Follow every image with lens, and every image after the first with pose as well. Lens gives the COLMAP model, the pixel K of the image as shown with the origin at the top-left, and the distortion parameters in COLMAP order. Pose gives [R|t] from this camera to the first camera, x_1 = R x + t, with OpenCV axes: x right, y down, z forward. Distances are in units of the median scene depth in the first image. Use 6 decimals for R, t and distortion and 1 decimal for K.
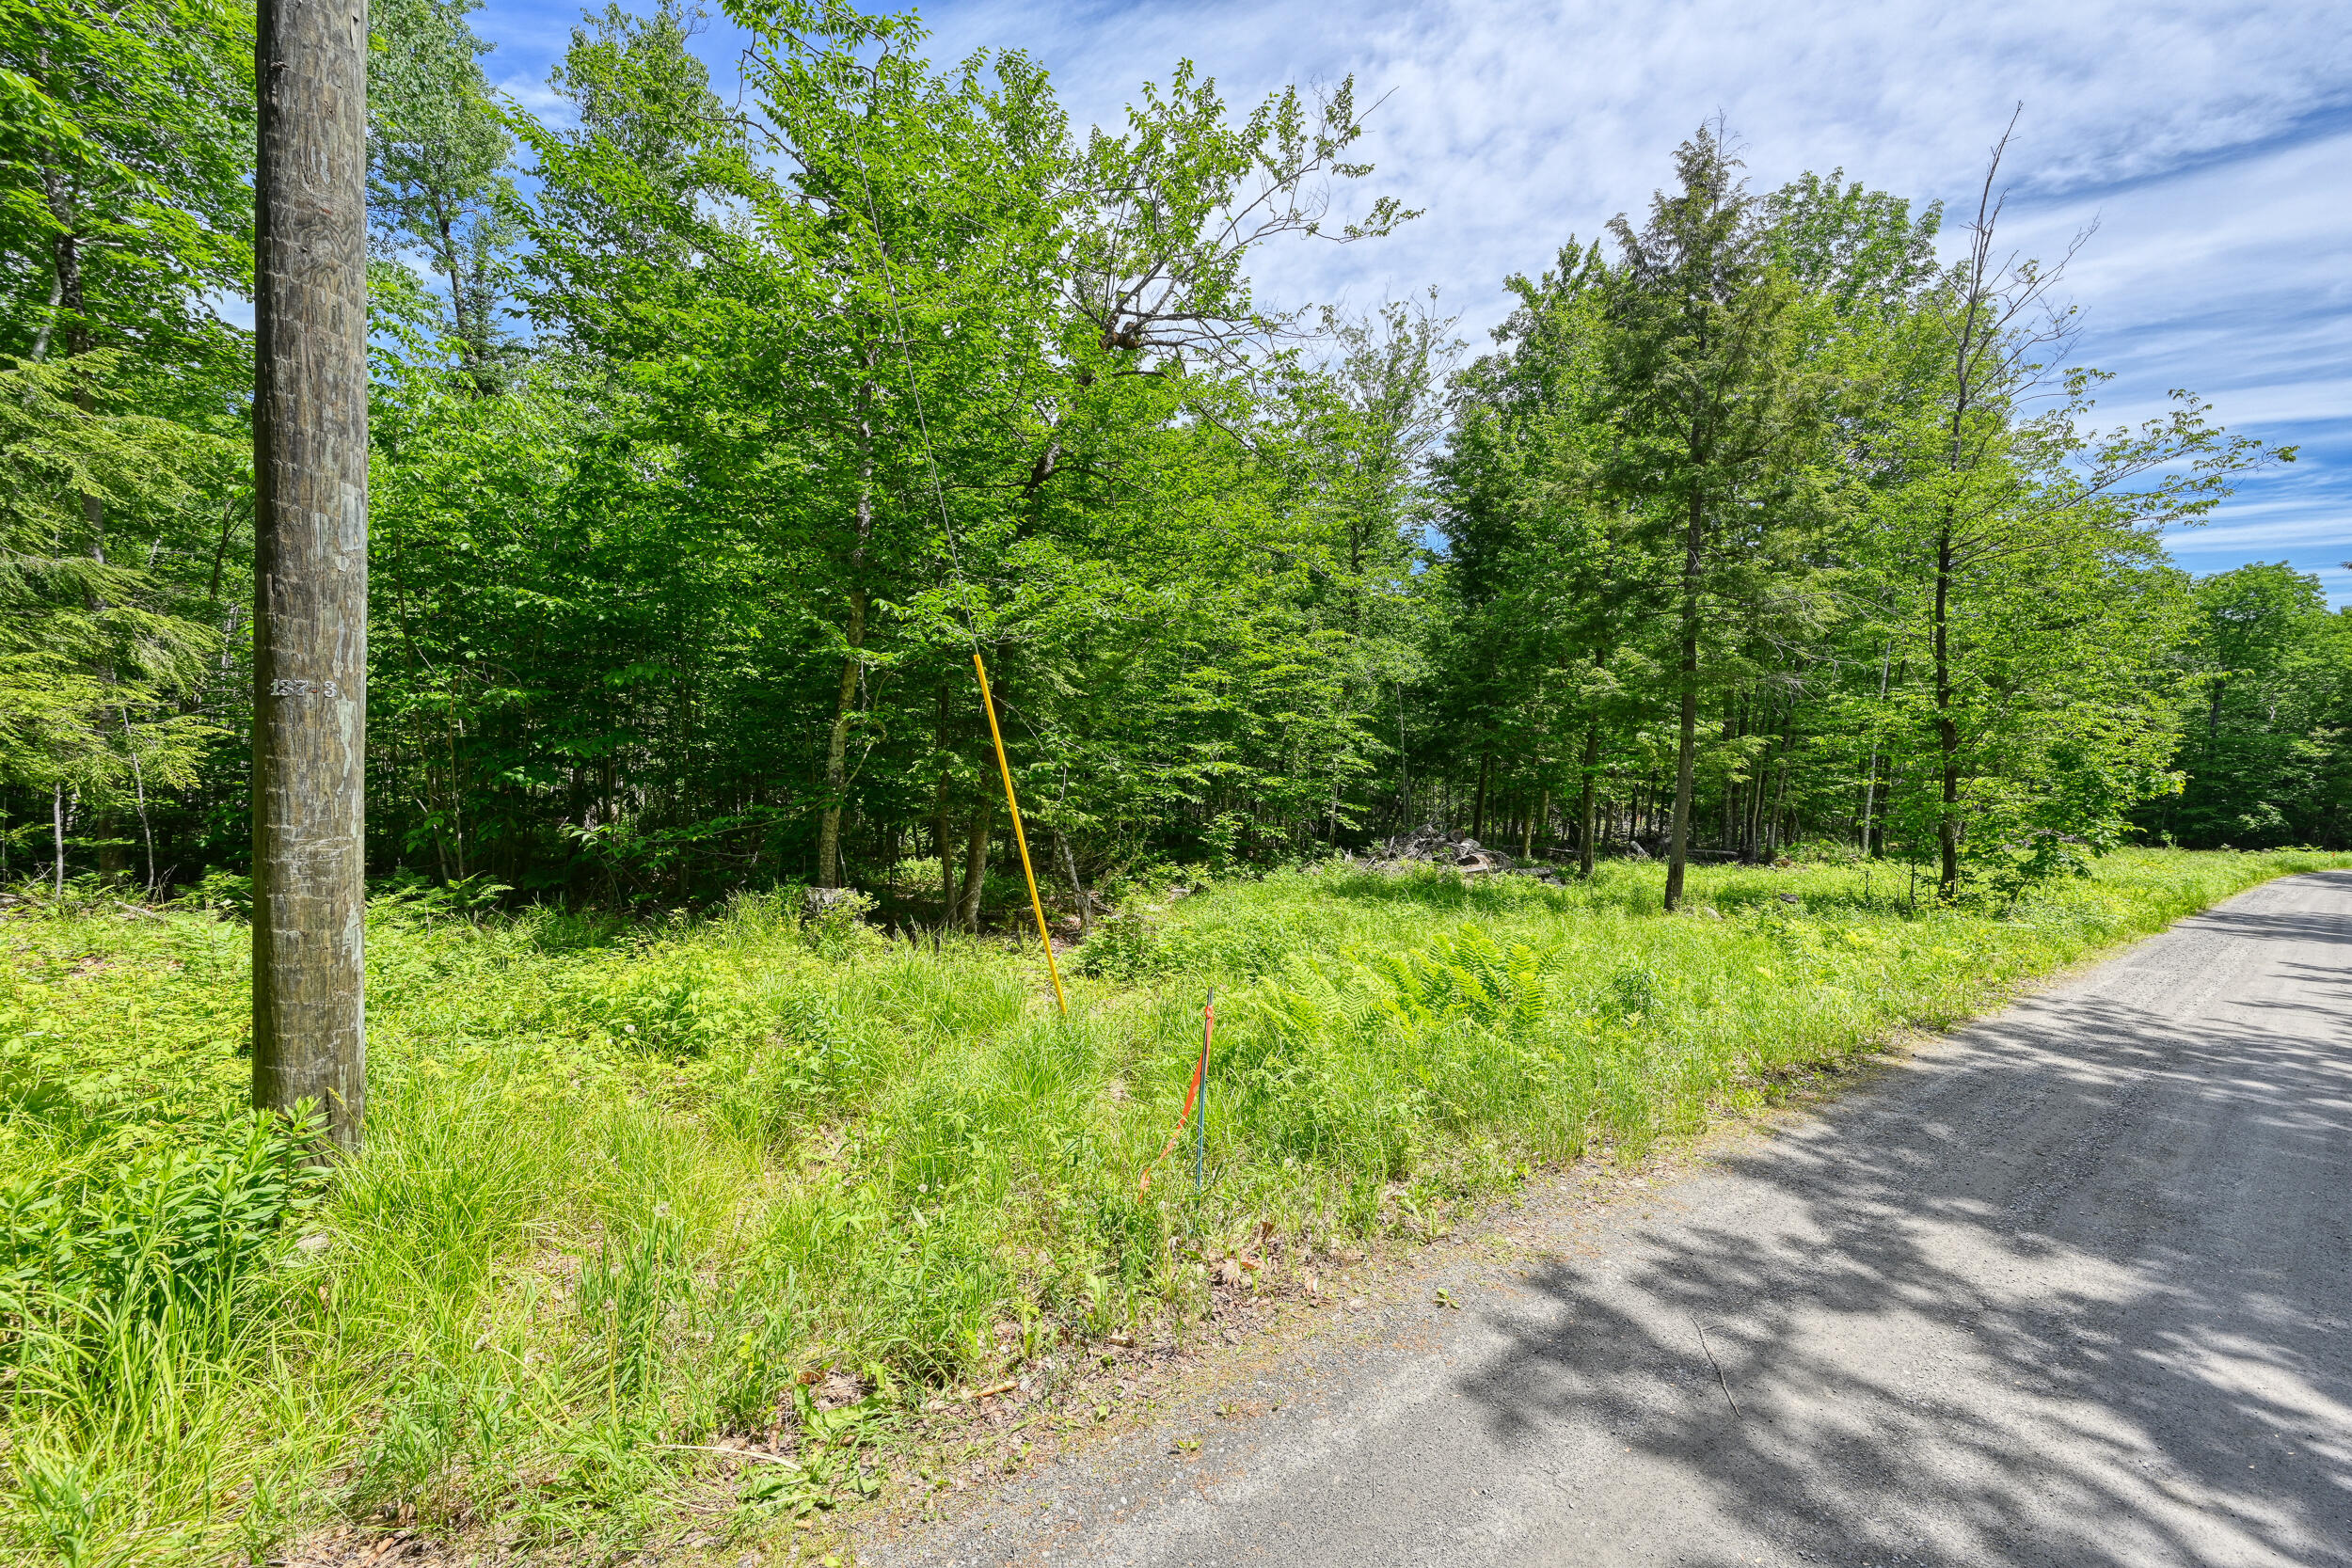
lens RADIAL K [[924.2, 0, 1176.0], [0, 924.2, 784.0], [0, 0, 1]] dist [0.001280, 0.000125]
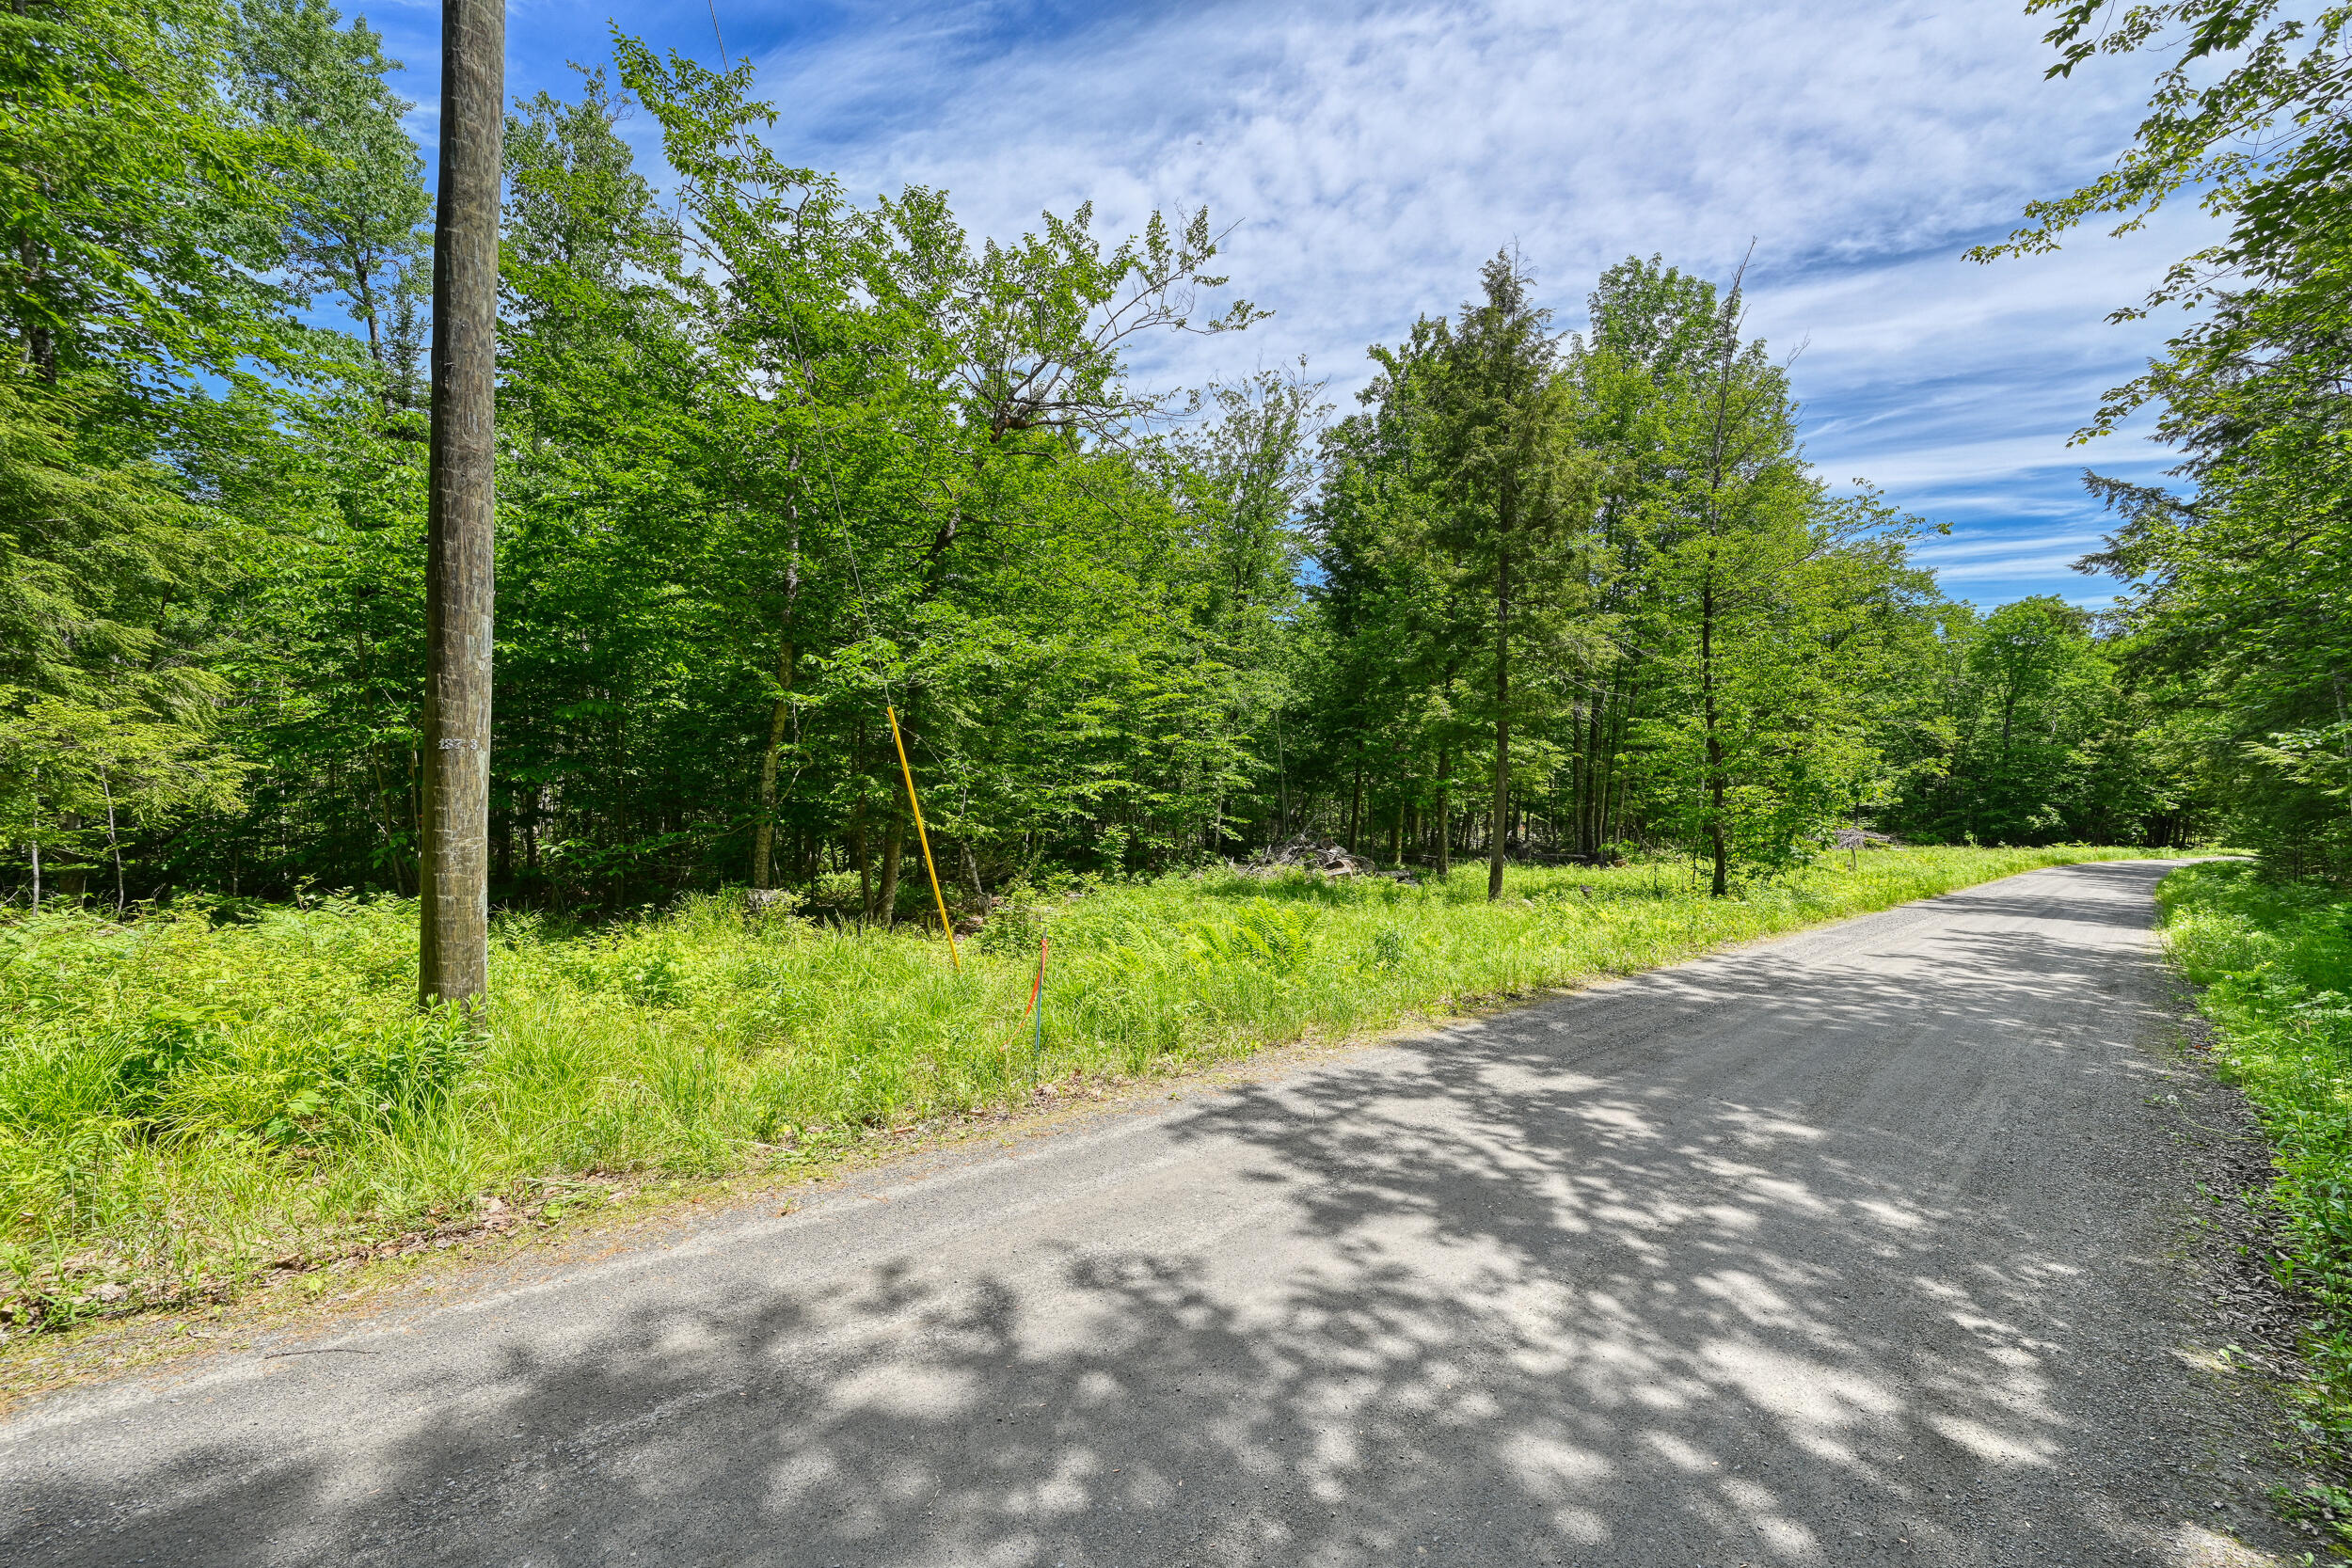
lens RADIAL K [[924.2, 0, 1176.0], [0, 924.2, 784.0], [0, 0, 1]] dist [0.001280, 0.000125]
pose [[0.996144, -0.012112, 0.086896, 0.037222], [0.013801, 0.999727, -0.018855, 0.003068], [-0.086644, 0.019982, 0.996039, -0.169214]]
